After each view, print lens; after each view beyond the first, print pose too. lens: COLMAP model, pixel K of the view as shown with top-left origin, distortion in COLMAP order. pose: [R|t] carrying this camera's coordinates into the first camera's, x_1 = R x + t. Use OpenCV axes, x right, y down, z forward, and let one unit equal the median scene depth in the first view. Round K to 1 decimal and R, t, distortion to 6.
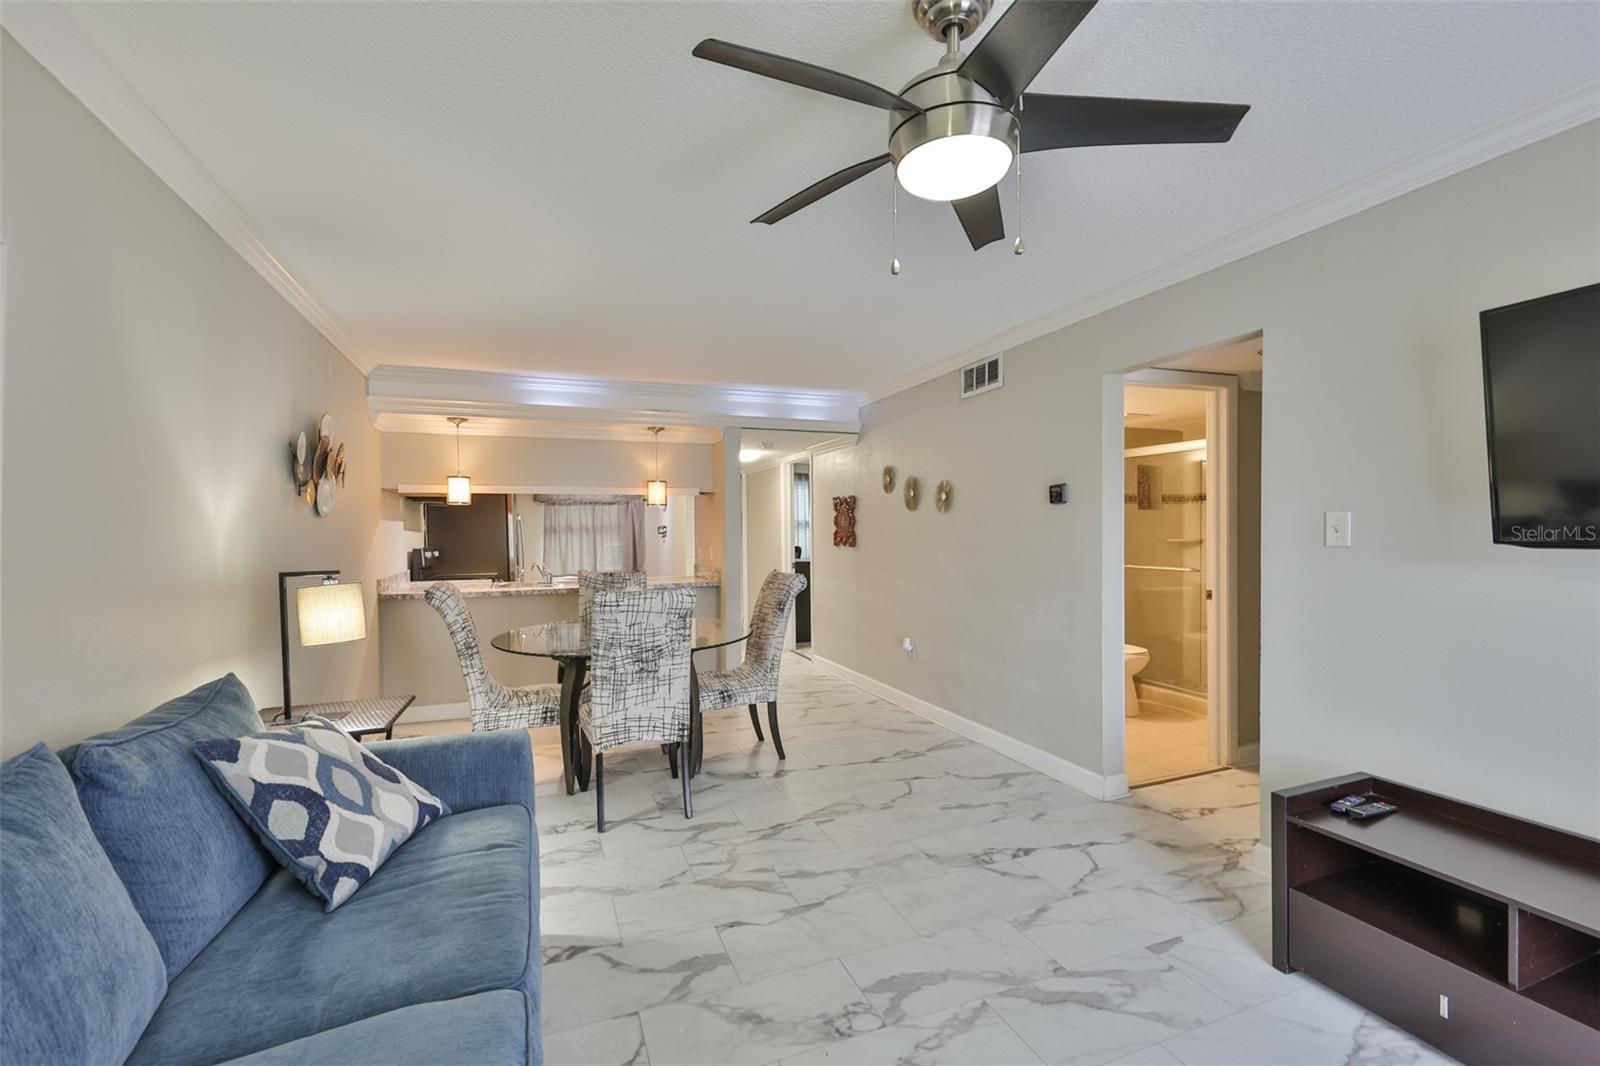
lens RADIAL K [[683.1, 0, 799.4], [0, 683.1, 542.0], [0, 0, 1]] dist [-0.004659, 0.001583]
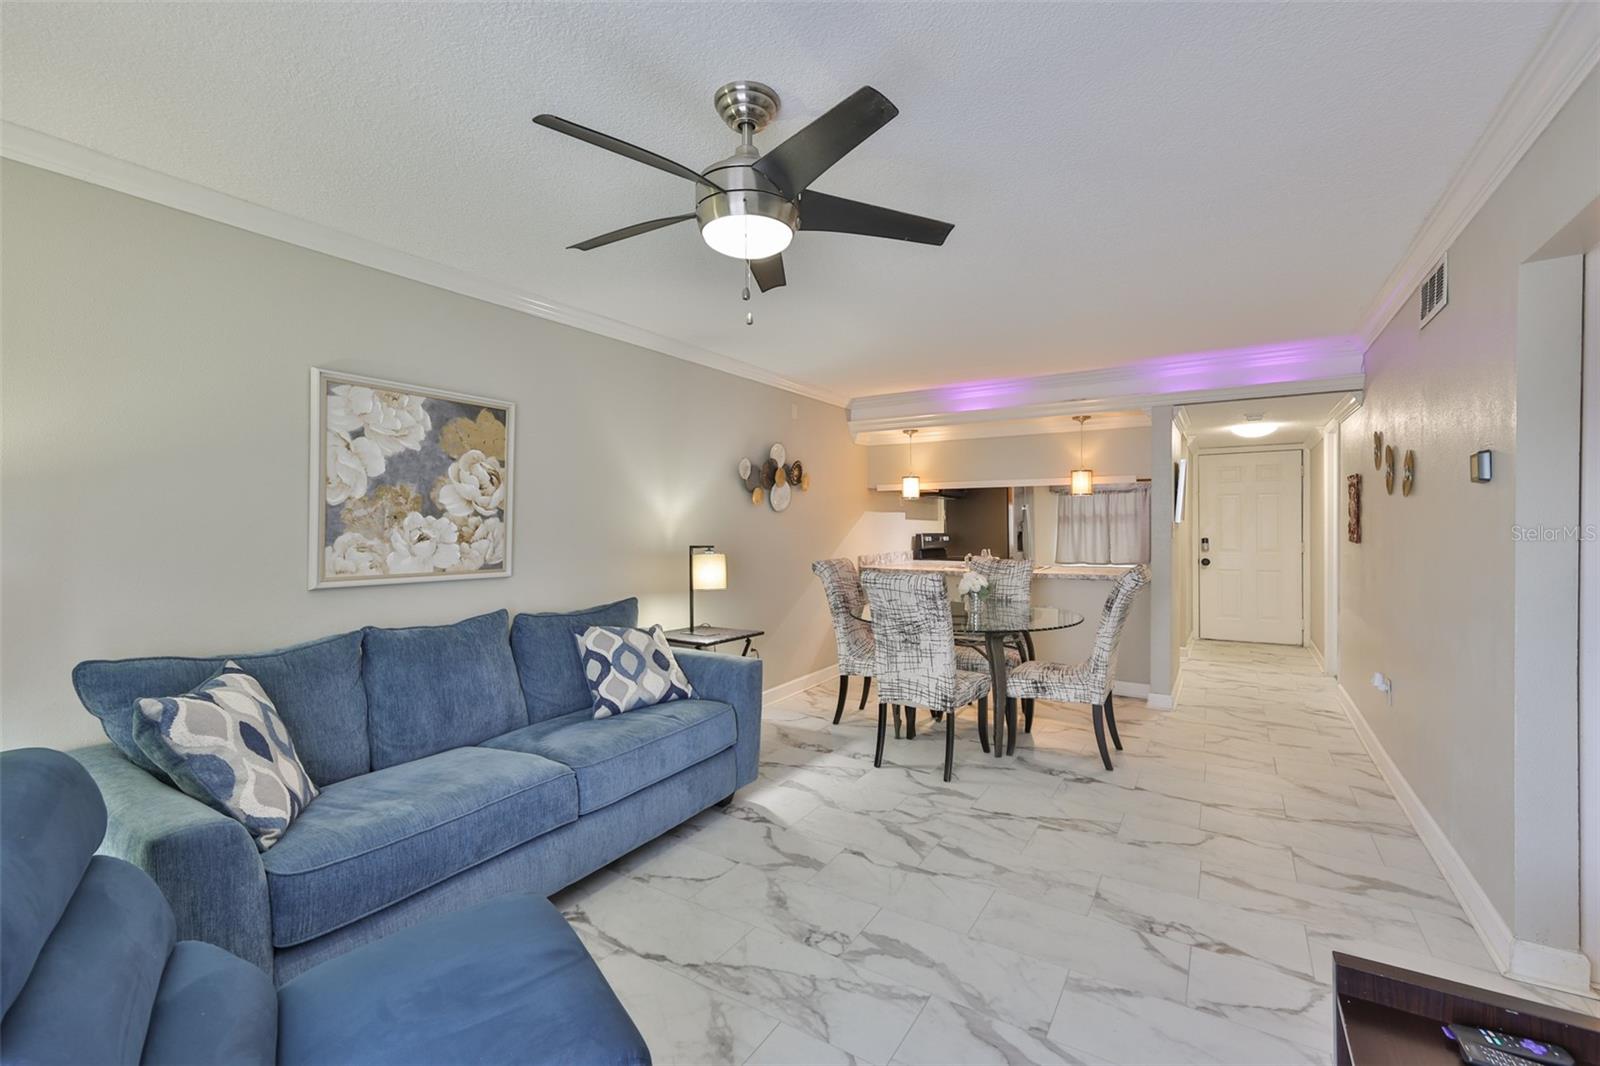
lens RADIAL K [[683.1, 0, 807.4], [0, 683.1, 523.7], [0, 0, 1]] dist [-0.004659, 0.001583]
pose [[0.599317, 0.007395, -0.800478, 0.435915], [-0.013025, 0.999915, -0.000515, -0.007593], [0.800406, 0.010735, 0.599363, 0.113887]]
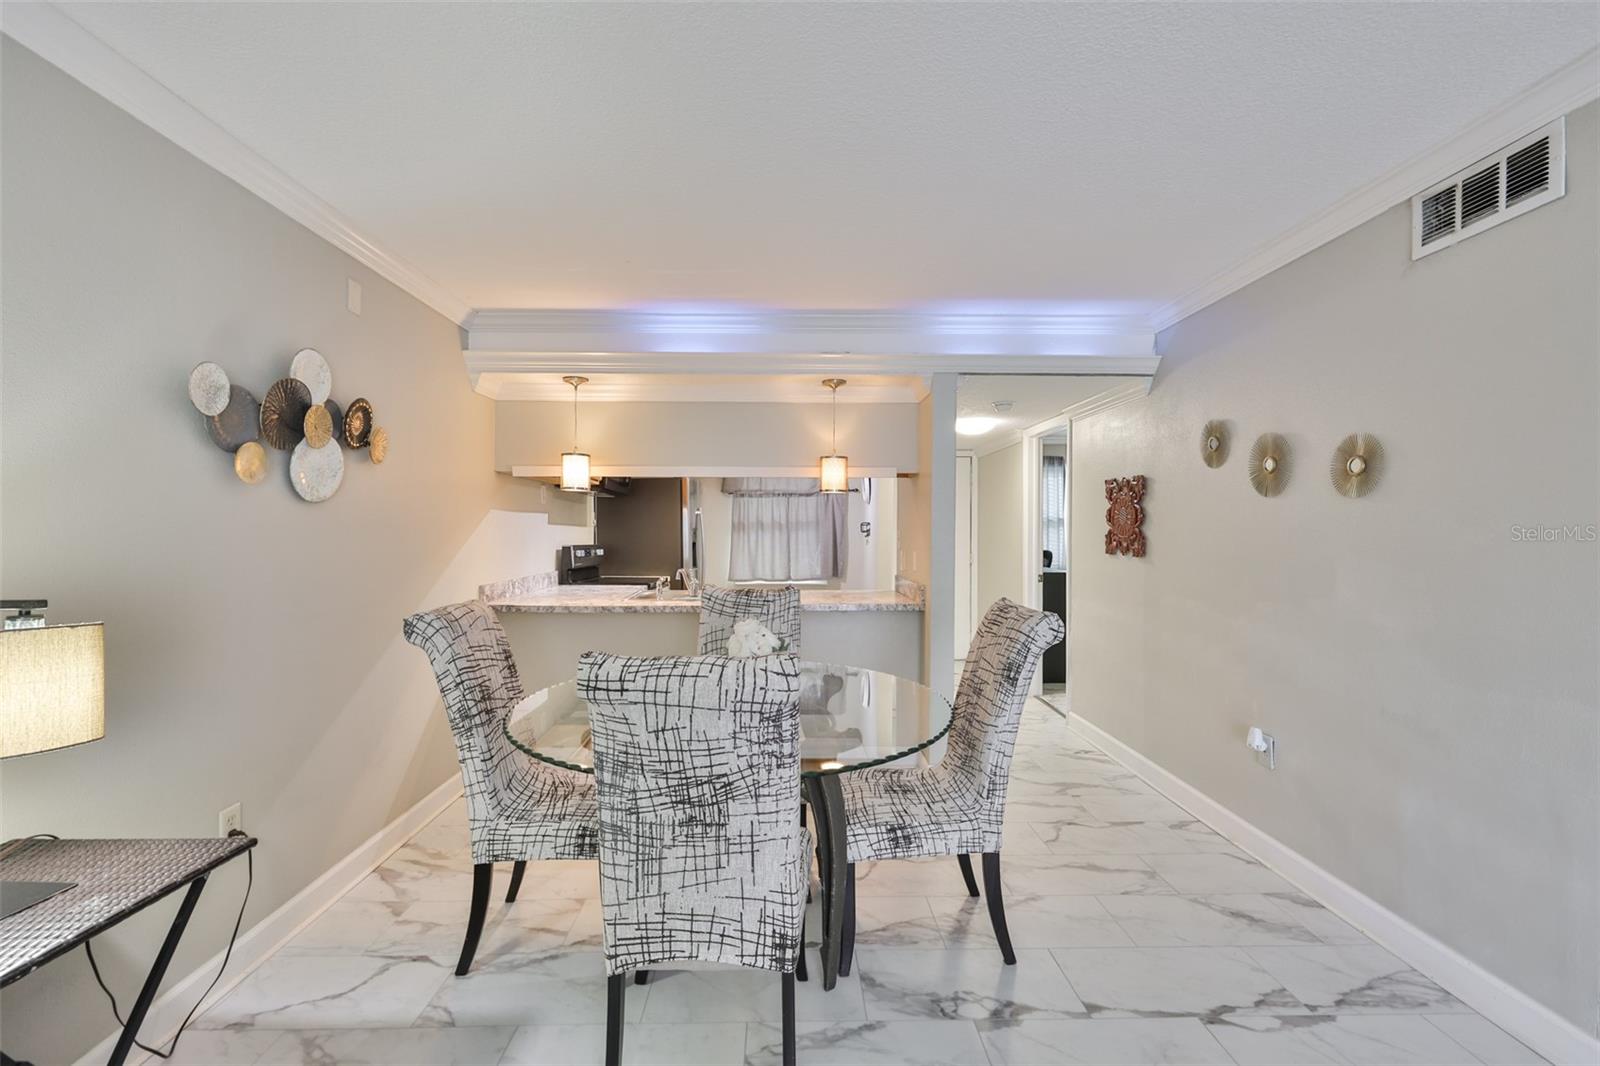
lens RADIAL K [[683.1, 0, 793.9], [0, 683.1, 528.9], [0, 0, 1]] dist [-0.004659, 0.001583]
pose [[0.936357, 0.011615, -0.350858, -0.000433], [-0.017285, 0.999766, -0.013033, -0.007076], [0.350625, 0.018268, 0.936338, 0.415849]]
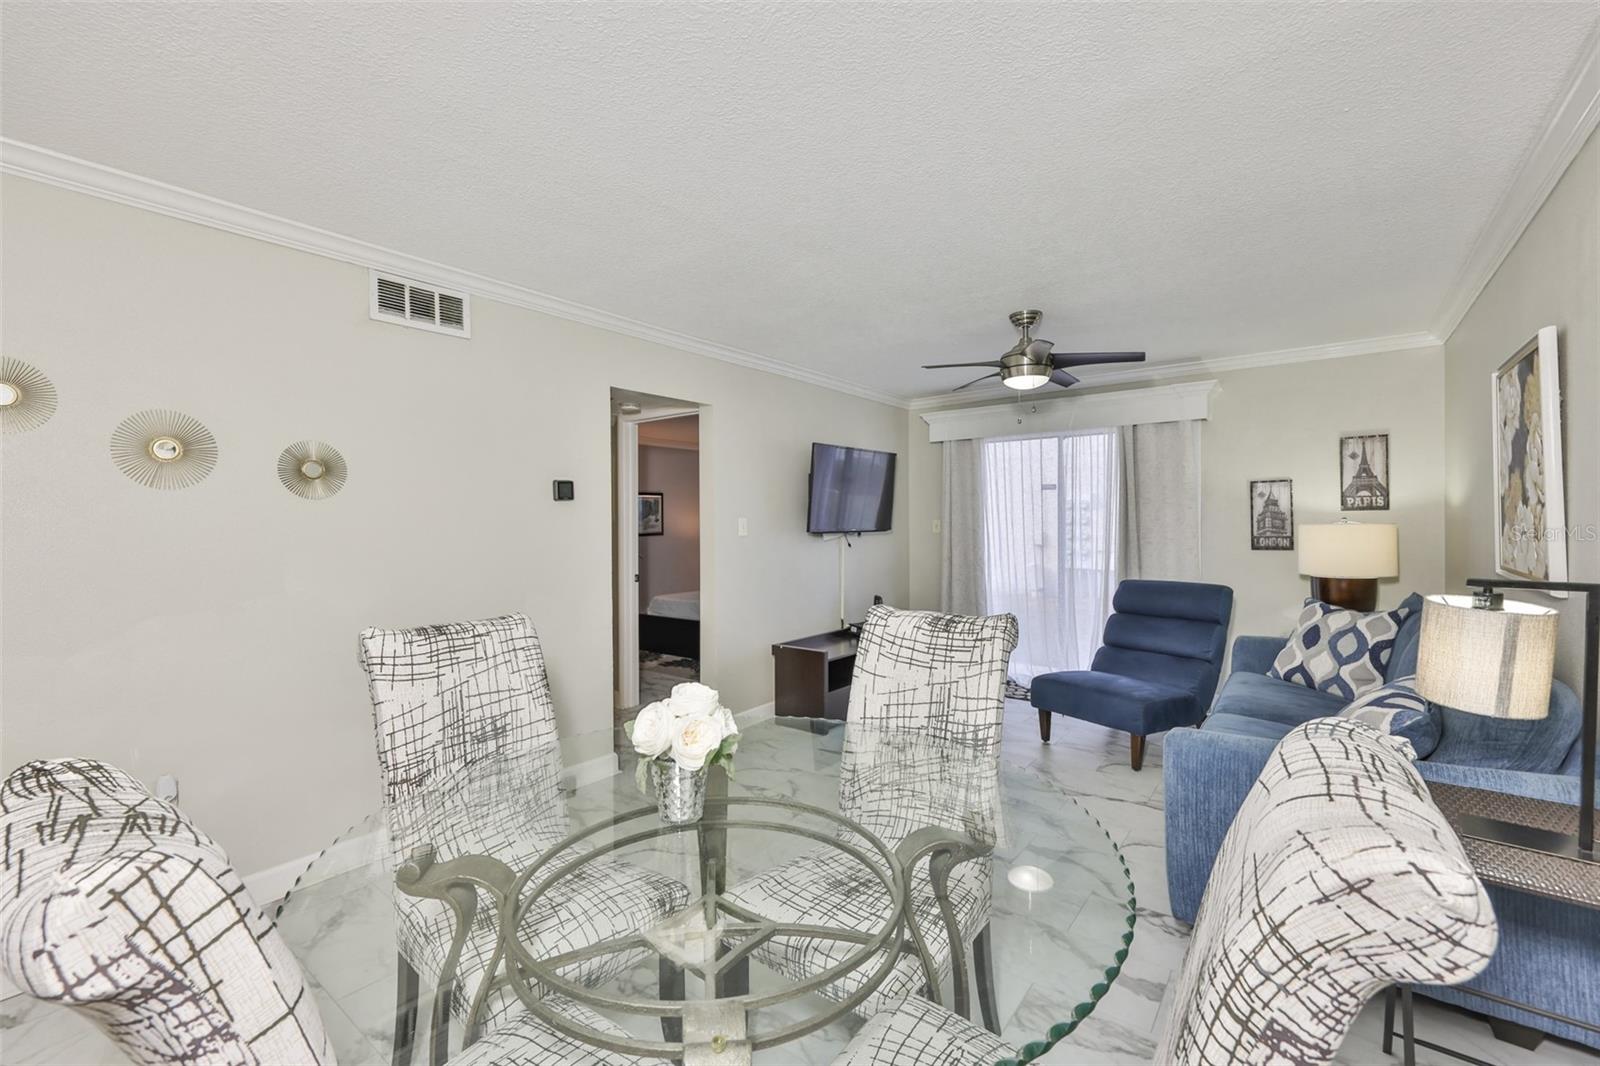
lens RADIAL K [[683.1, 0, 797.8], [0, 683.1, 524.4], [0, 0, 1]] dist [-0.004659, 0.001583]
pose [[-0.512368, 0.014804, 0.858638, -0.505400], [0.027733, 0.999615, -0.000686, -0.011371], [-0.858318, 0.023461, -0.512582, 1.019337]]
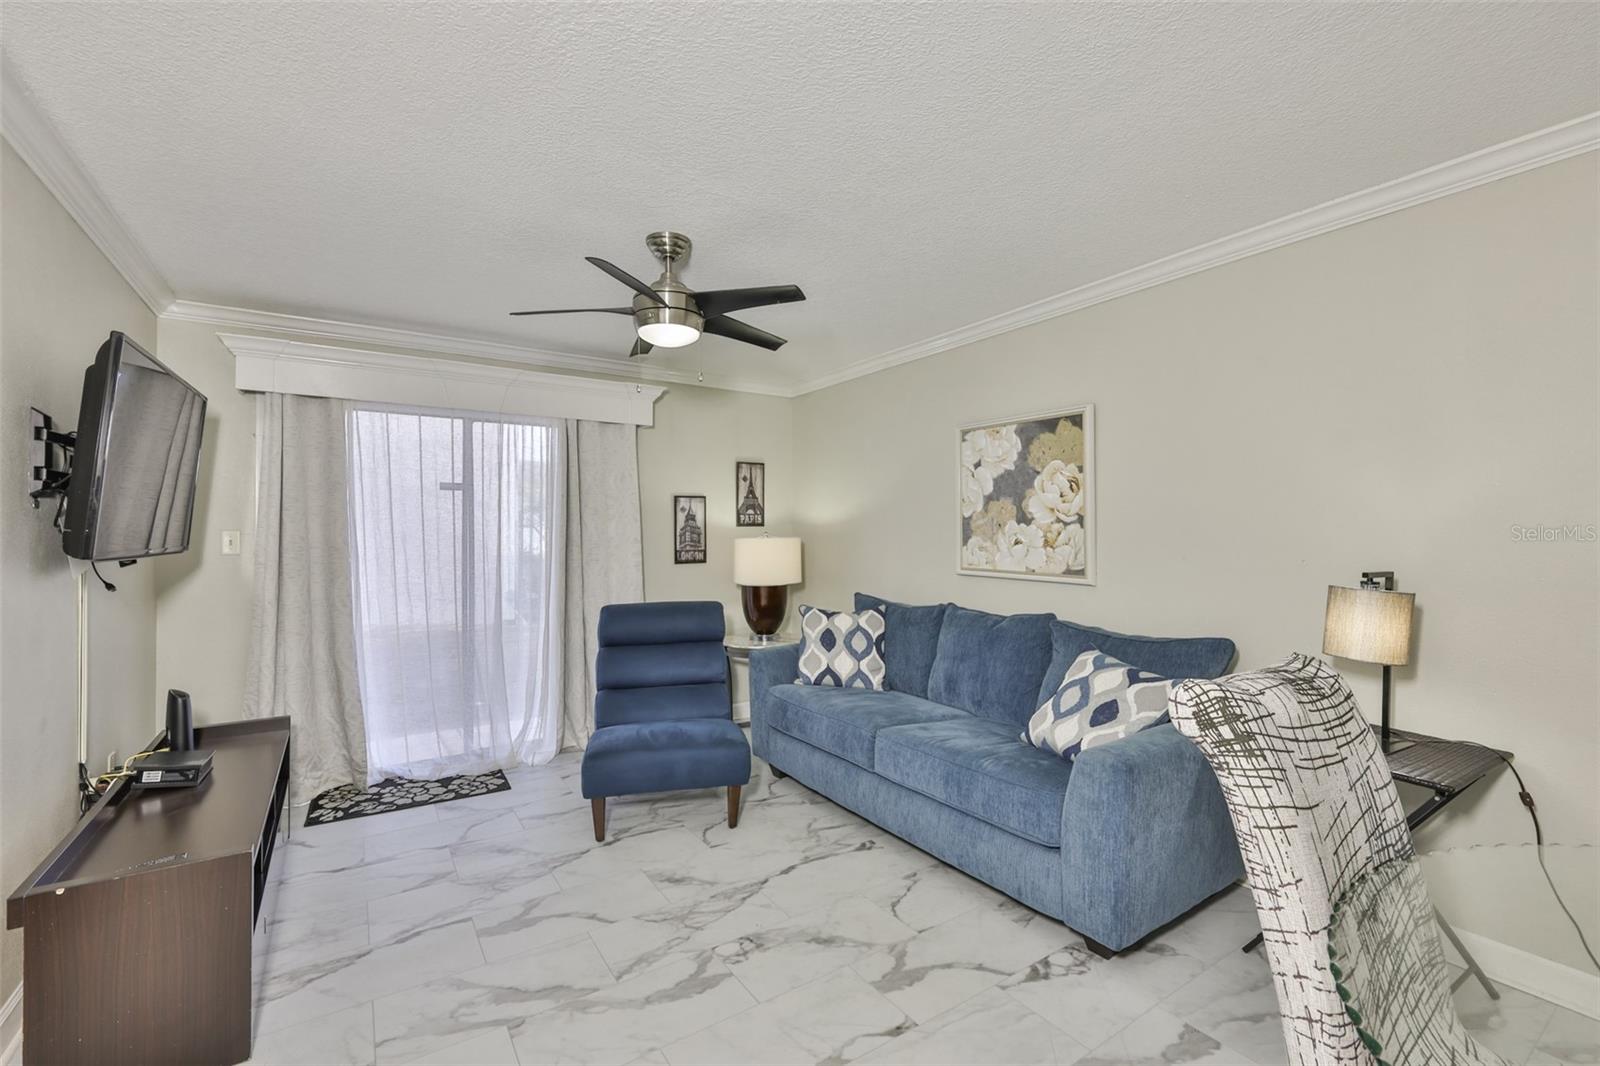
lens RADIAL K [[683.1, 0, 787.5], [0, 683.1, 529.9], [0, 0, 1]] dist [-0.004659, 0.001583]
pose [[-0.981126, 0.015175, -0.192775, 0.093391], [0.013230, 0.999848, 0.011373, -0.016088], [0.192918, 0.008608, -0.981177, 0.948231]]
